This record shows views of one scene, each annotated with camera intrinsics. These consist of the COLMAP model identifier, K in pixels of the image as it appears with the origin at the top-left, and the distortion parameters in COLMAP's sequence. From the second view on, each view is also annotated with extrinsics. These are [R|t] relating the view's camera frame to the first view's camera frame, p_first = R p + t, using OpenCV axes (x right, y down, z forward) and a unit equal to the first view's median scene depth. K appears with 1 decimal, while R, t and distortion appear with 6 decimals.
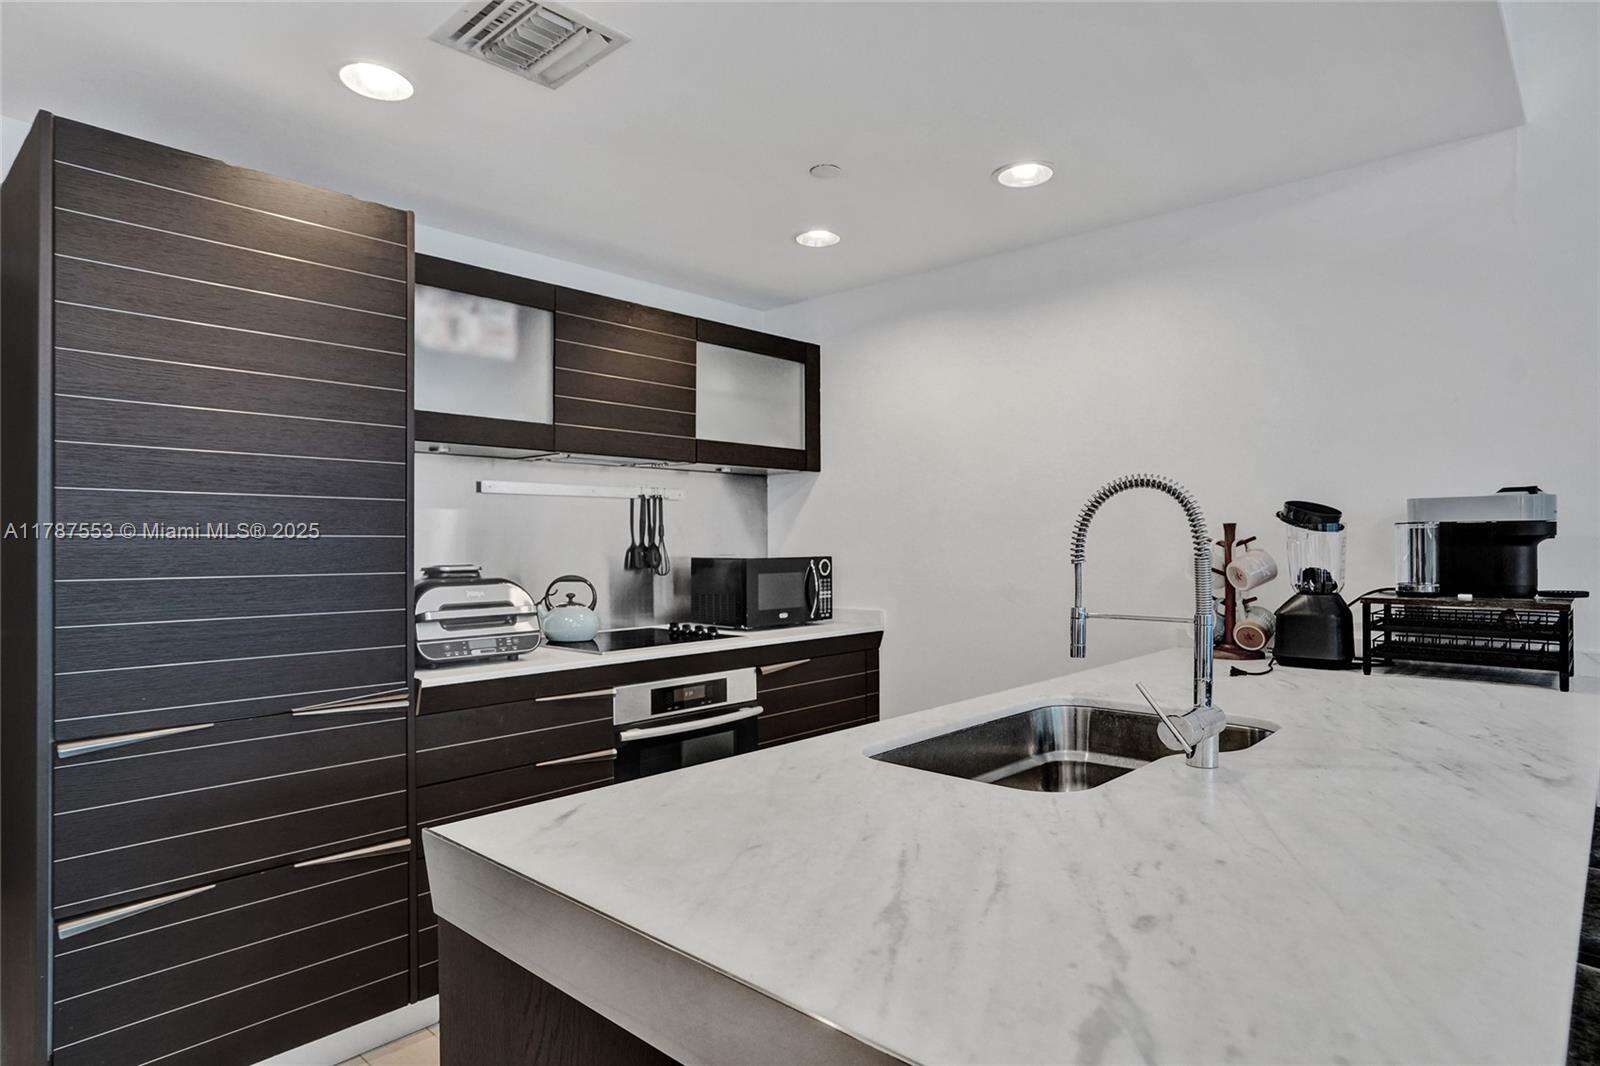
lens RADIAL K [[899.5, 0, 788.1], [0, 899.5, 540.0], [0, 0, 1]] dist [-0.002895, 0.000394]
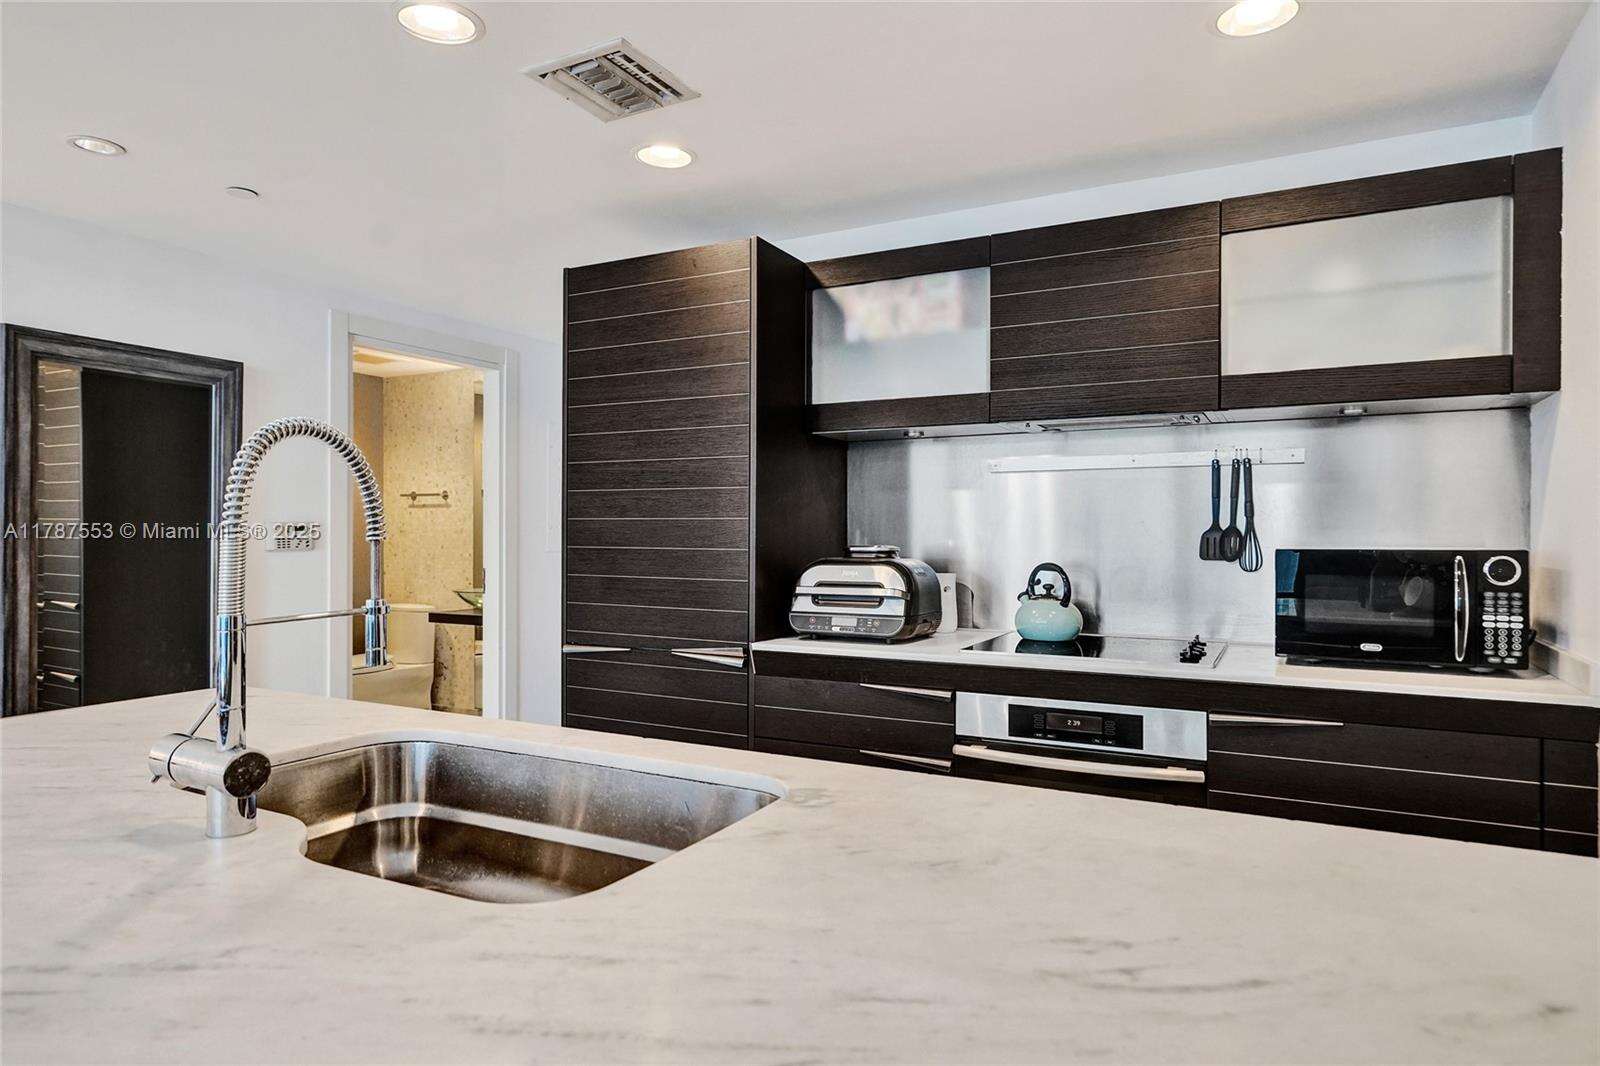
lens RADIAL K [[918.3, 0, 797.2], [0, 918.3, 546.6], [0, 0, 1]] dist [-0.033080, 0.021700]
pose [[0.265240, 0.019501, -0.963985, 0.567103], [-0.000211, 0.999797, 0.020167, 0.006627], [0.964182, -0.005145, 0.265191, 0.571616]]
